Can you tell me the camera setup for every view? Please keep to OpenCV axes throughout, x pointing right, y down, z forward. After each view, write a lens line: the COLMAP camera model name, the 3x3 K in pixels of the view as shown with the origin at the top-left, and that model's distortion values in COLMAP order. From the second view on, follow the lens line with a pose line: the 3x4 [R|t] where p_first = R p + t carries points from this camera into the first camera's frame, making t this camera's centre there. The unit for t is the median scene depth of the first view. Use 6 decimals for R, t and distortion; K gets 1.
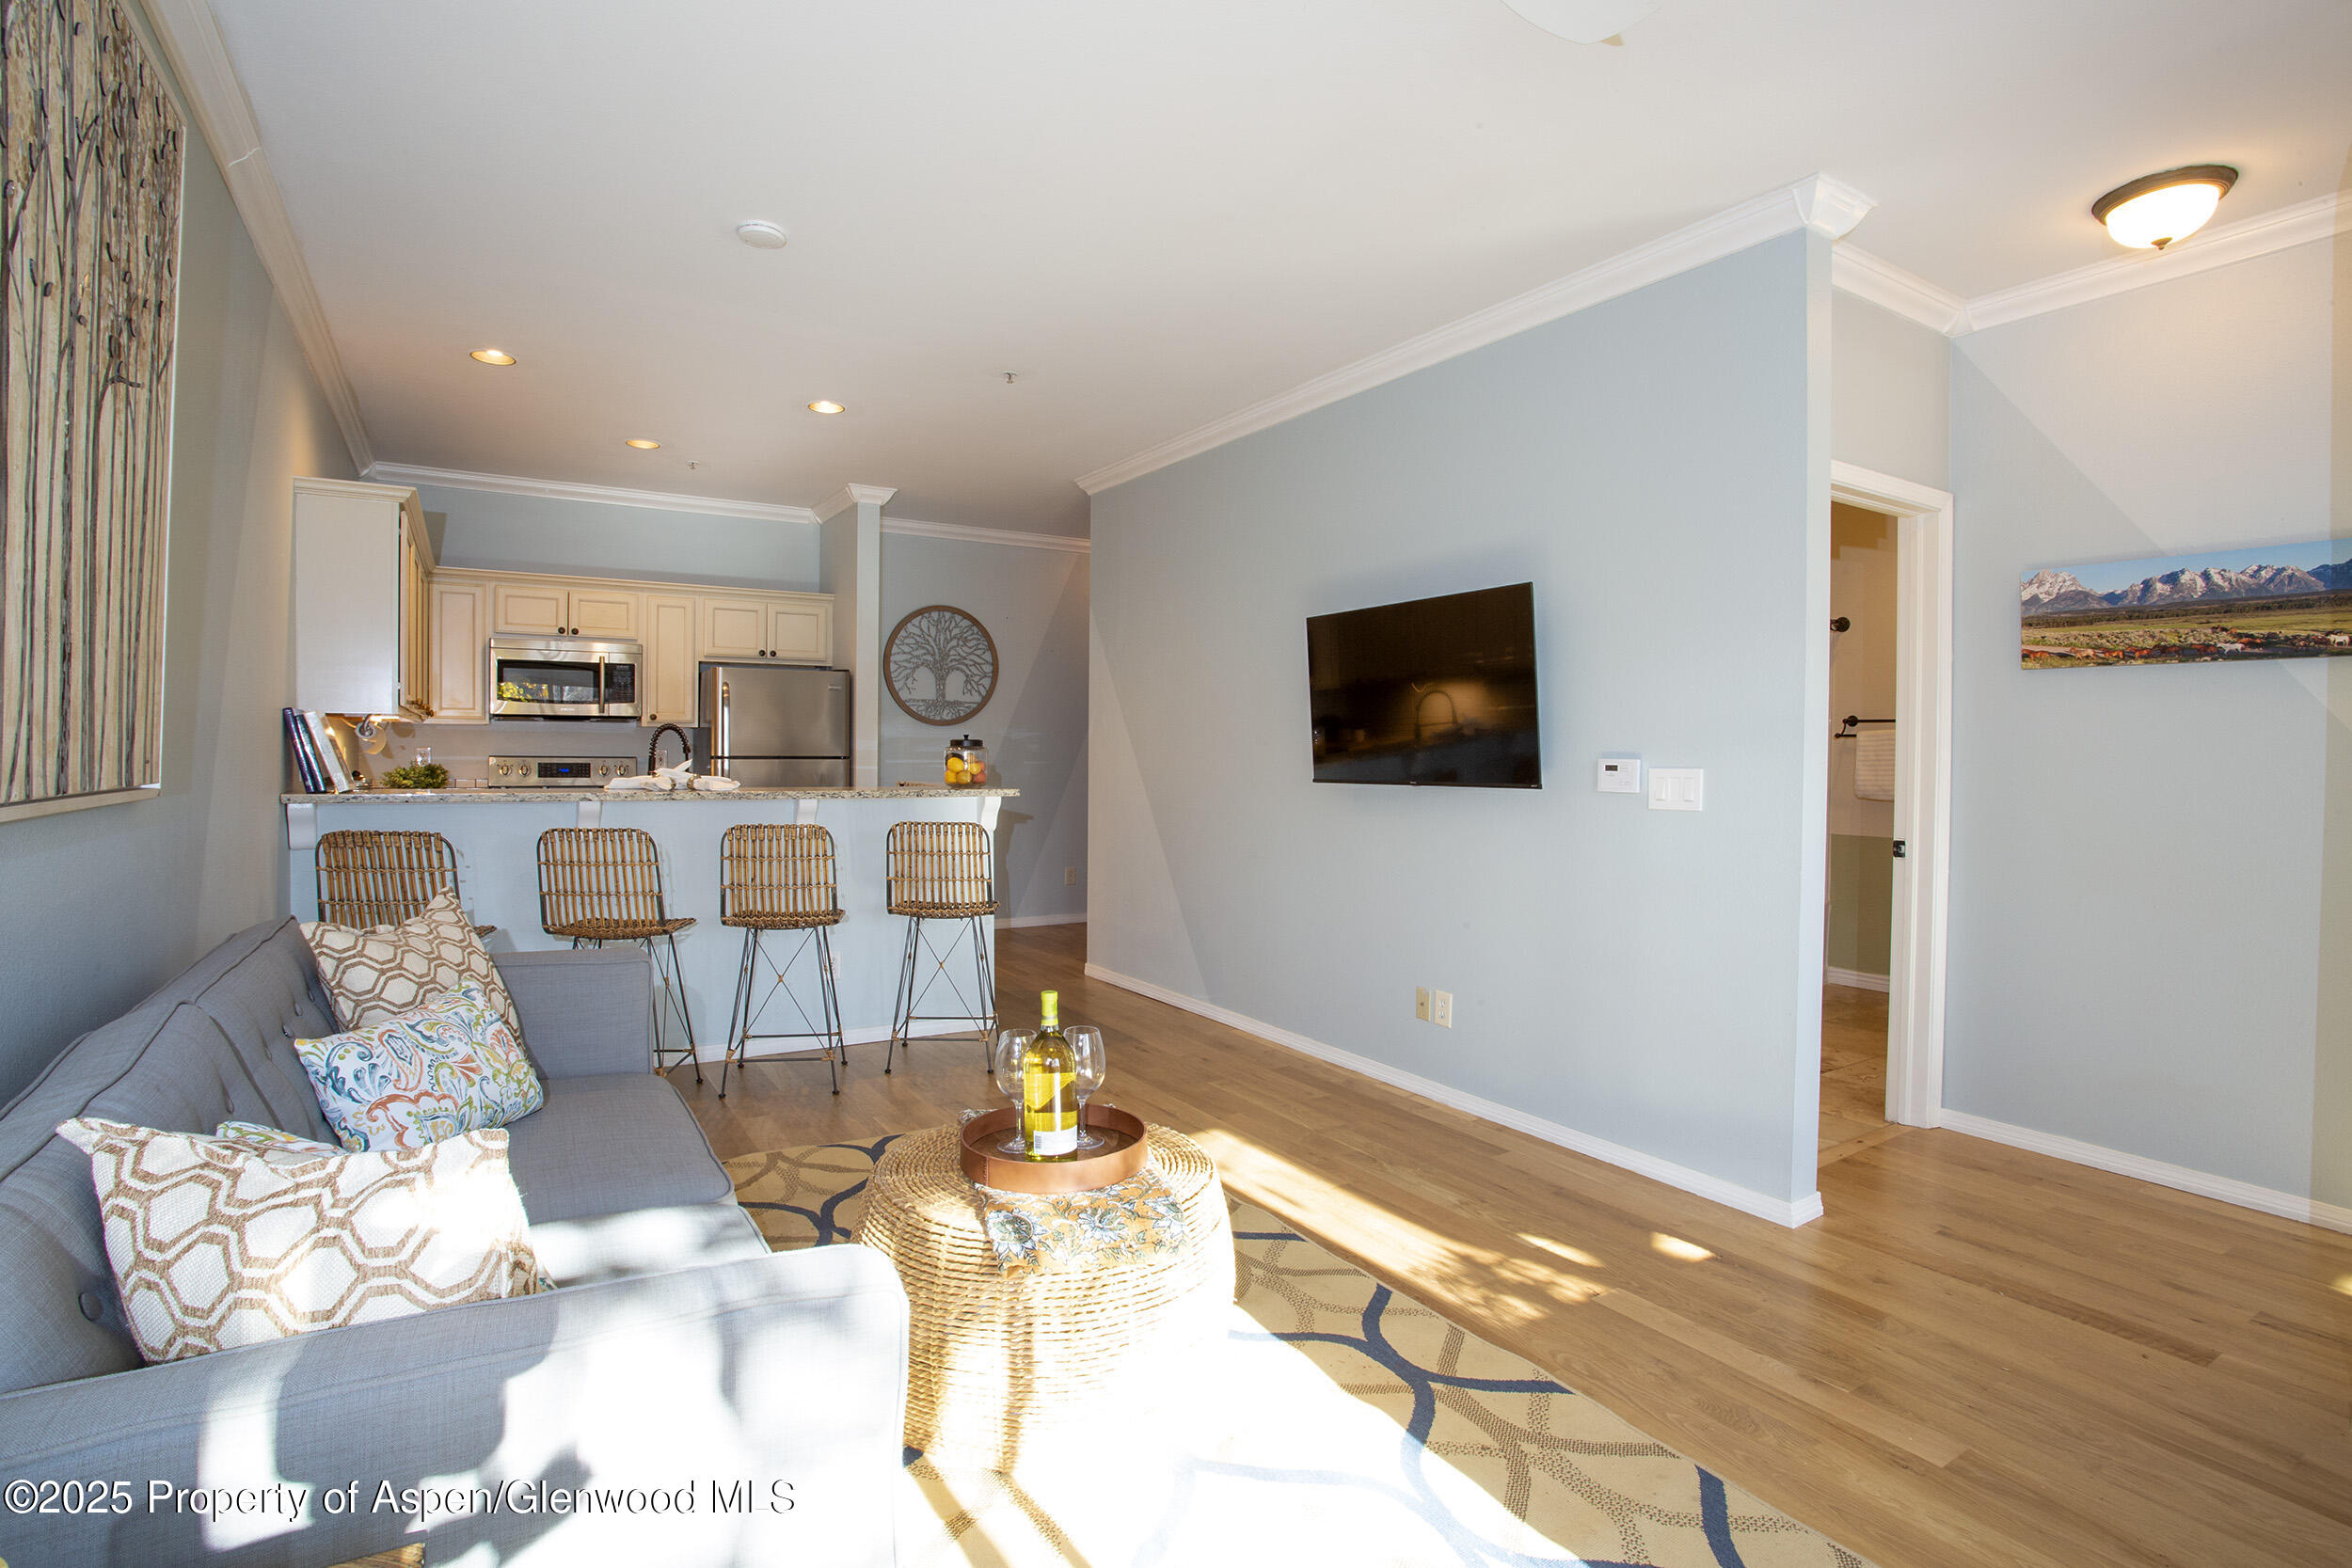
lens RADIAL K [[1140.2, 0, 1161.5], [0, 1140.2, 778.5], [0, 0, 1]] dist [-0.084926, 0.046214]
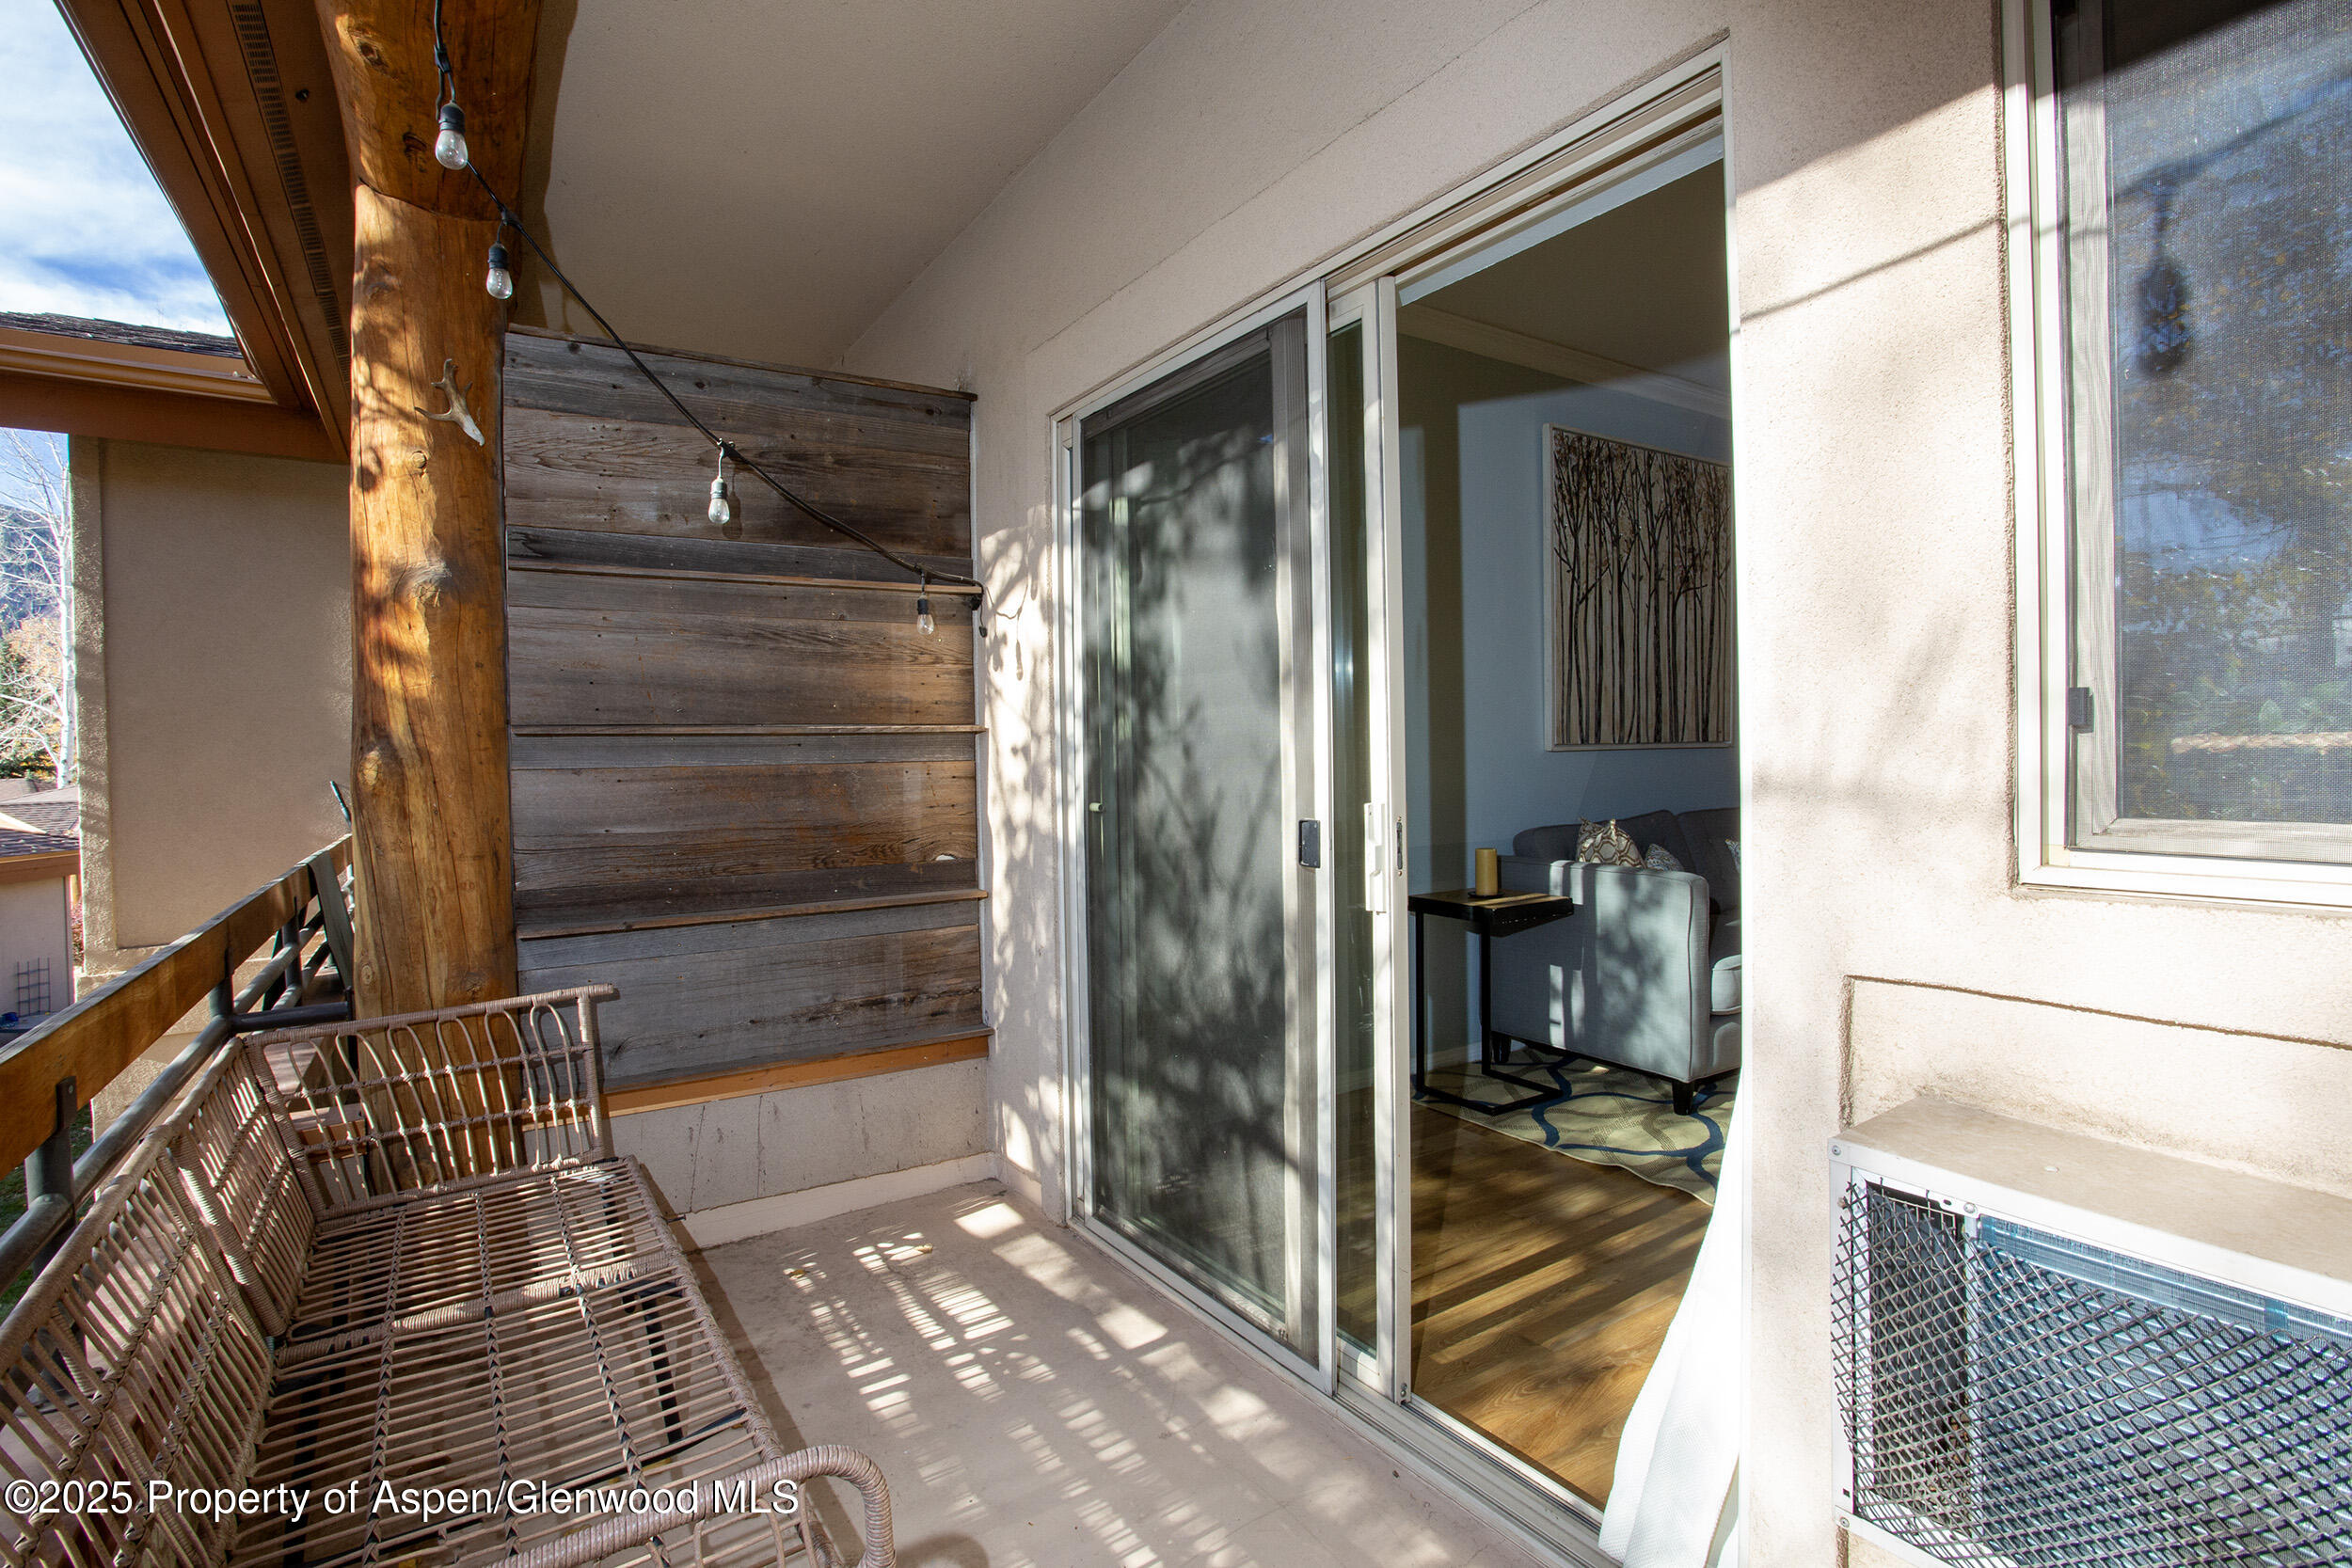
lens RADIAL K [[1140.2, 0, 1161.5], [0, 1140.2, 778.5], [0, 0, 1]] dist [-0.084926, 0.046214]
pose [[0.033543, 0.016043, -0.999308, 0.626809], [-0.003538, 0.999867, 0.015933, 0.022130], [0.999431, 0.003001, 0.033596, -0.137814]]
